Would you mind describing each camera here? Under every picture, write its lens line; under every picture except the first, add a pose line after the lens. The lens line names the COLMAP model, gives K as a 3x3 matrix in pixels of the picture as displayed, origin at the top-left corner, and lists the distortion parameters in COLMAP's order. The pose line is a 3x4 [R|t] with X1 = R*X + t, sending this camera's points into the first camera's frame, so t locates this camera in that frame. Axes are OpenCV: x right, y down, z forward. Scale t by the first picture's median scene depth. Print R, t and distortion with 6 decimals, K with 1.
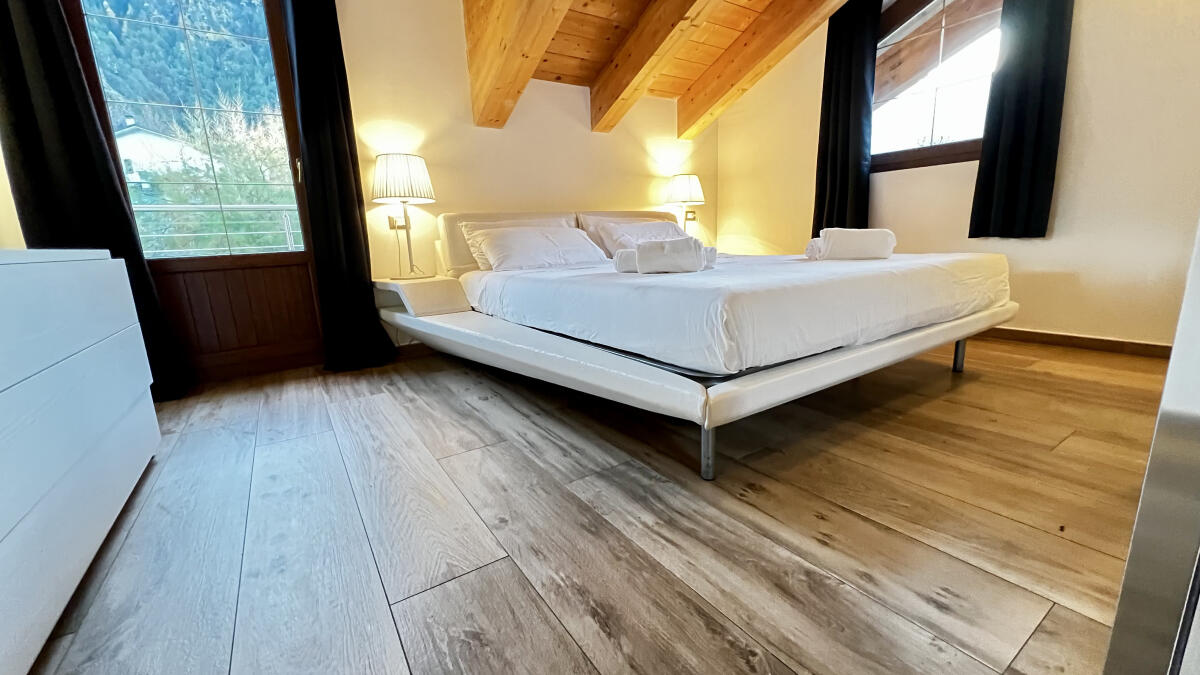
lens RADIAL K [[483.8, 0, 606.2], [0, 483.8, 341.7], [0, 0, 1]] dist [-0.003754, 0.001441]
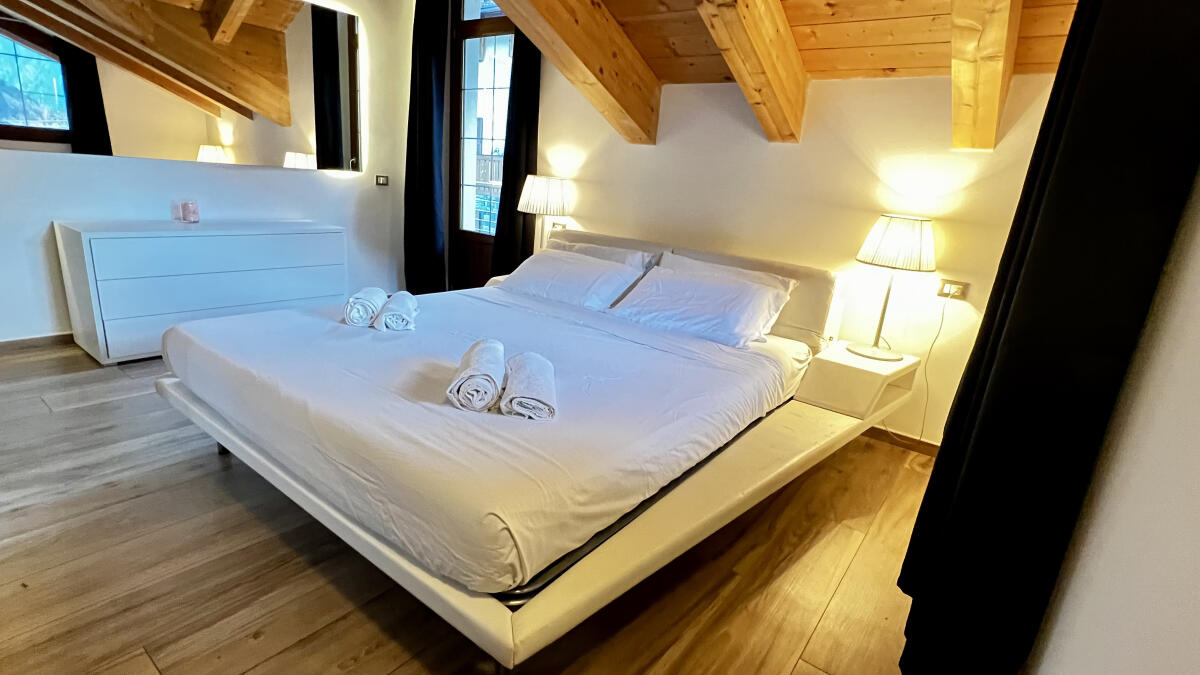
lens RADIAL K [[569.3, 0, 605.8], [0, 569.3, 341.5], [0, 0, 1]] dist [0.002733, 0.000417]
pose [[0.322964, 0.329908, -0.887048, 1.935054], [-0.302902, 0.924007, 0.233370, -0.745748], [0.896629, 0.193319, 0.398351, 1.259388]]
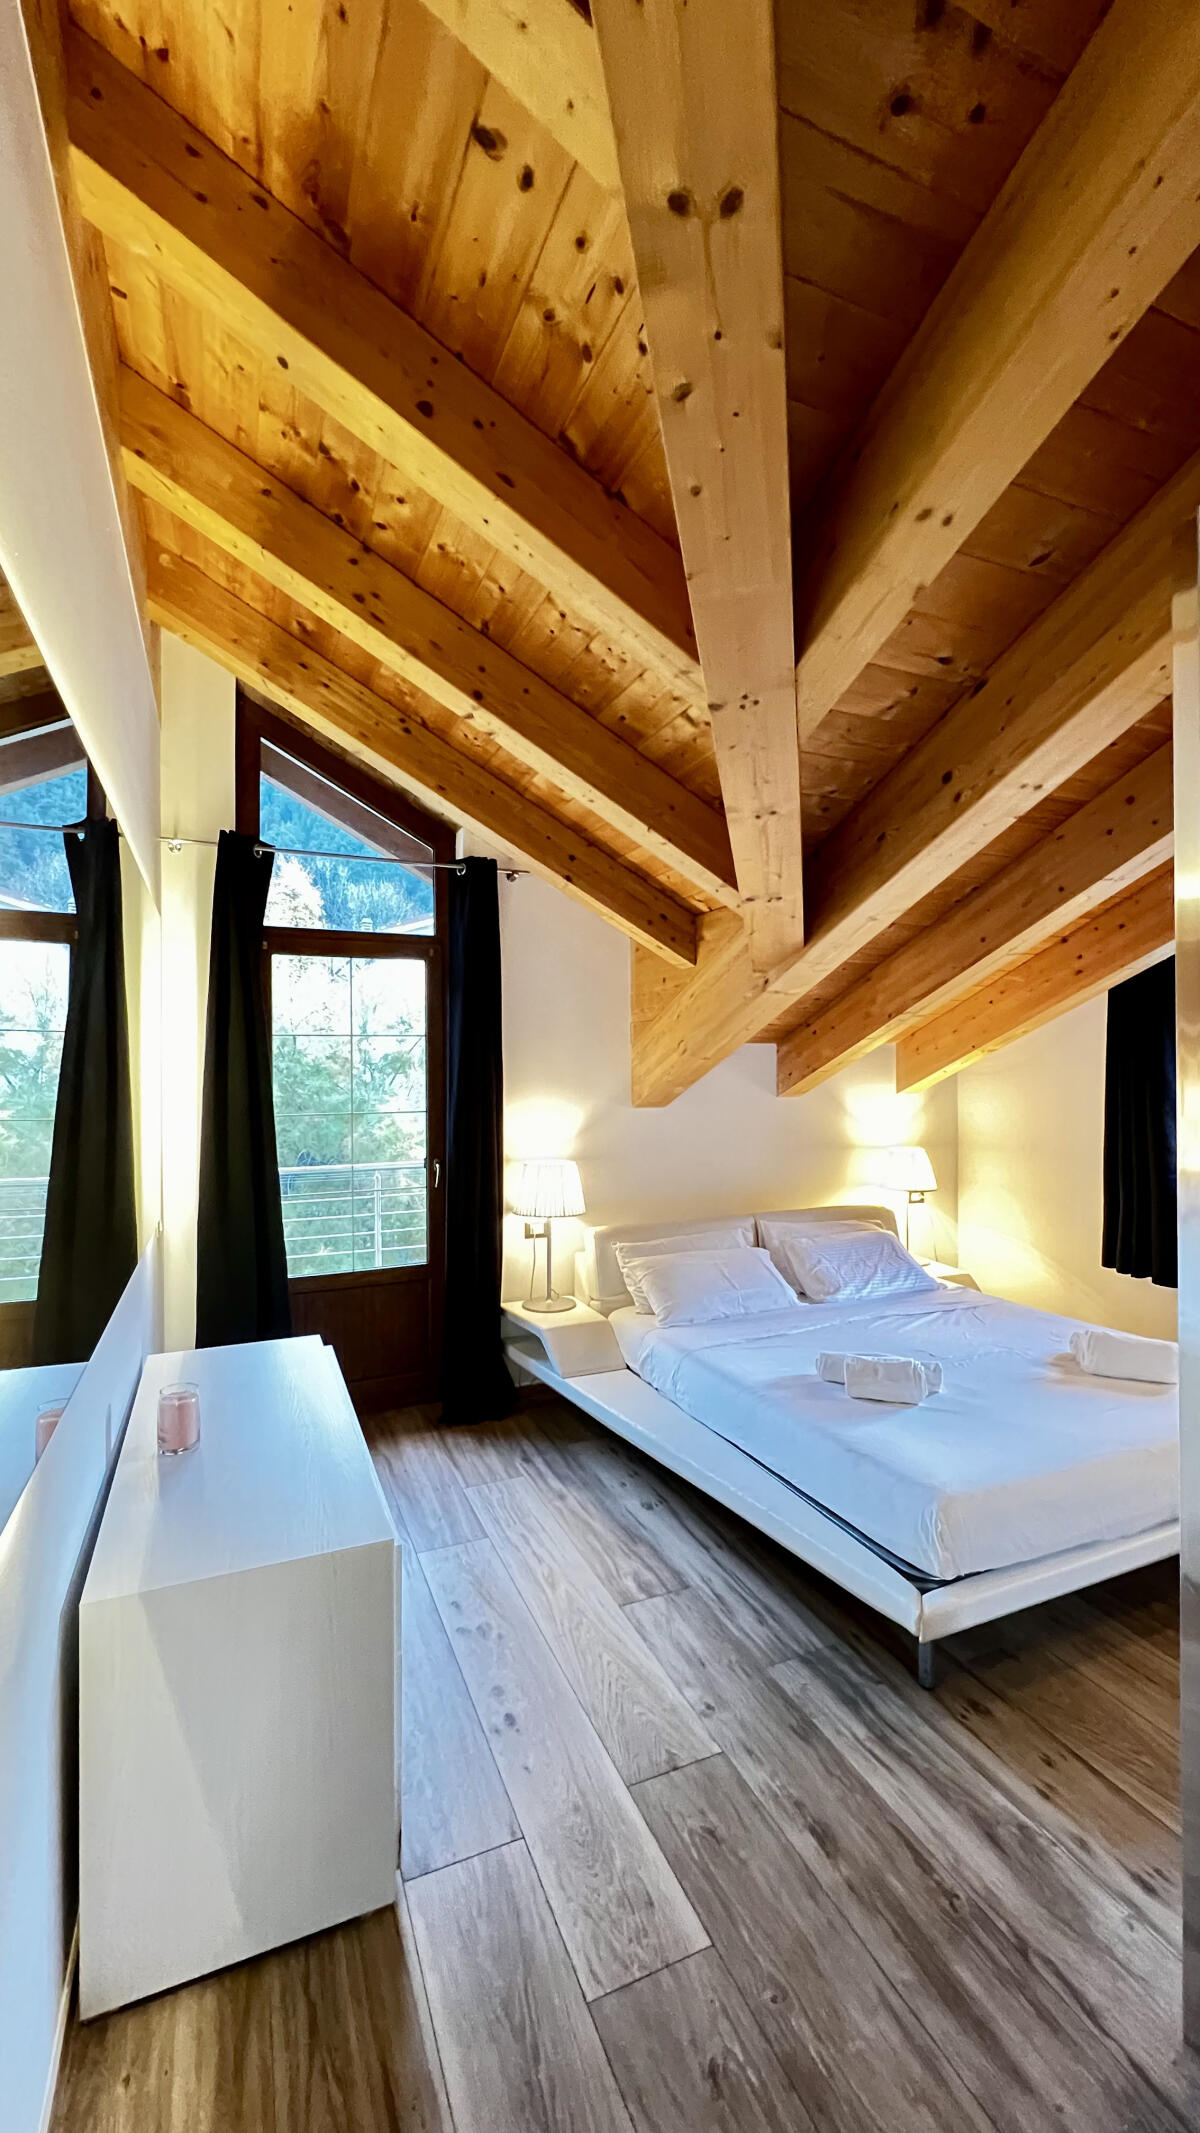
lens RADIAL K [[860.0, 0, 602.0], [0, 860.0, 1075.0], [0, 0, 1]] dist [-0.003754, 0.001441]
pose [[0.981570, 0.034892, -0.187891, -0.123750], [-0.073319, 0.976710, -0.201650, -0.464539], [0.176479, 0.211710, 0.961267, -0.895429]]
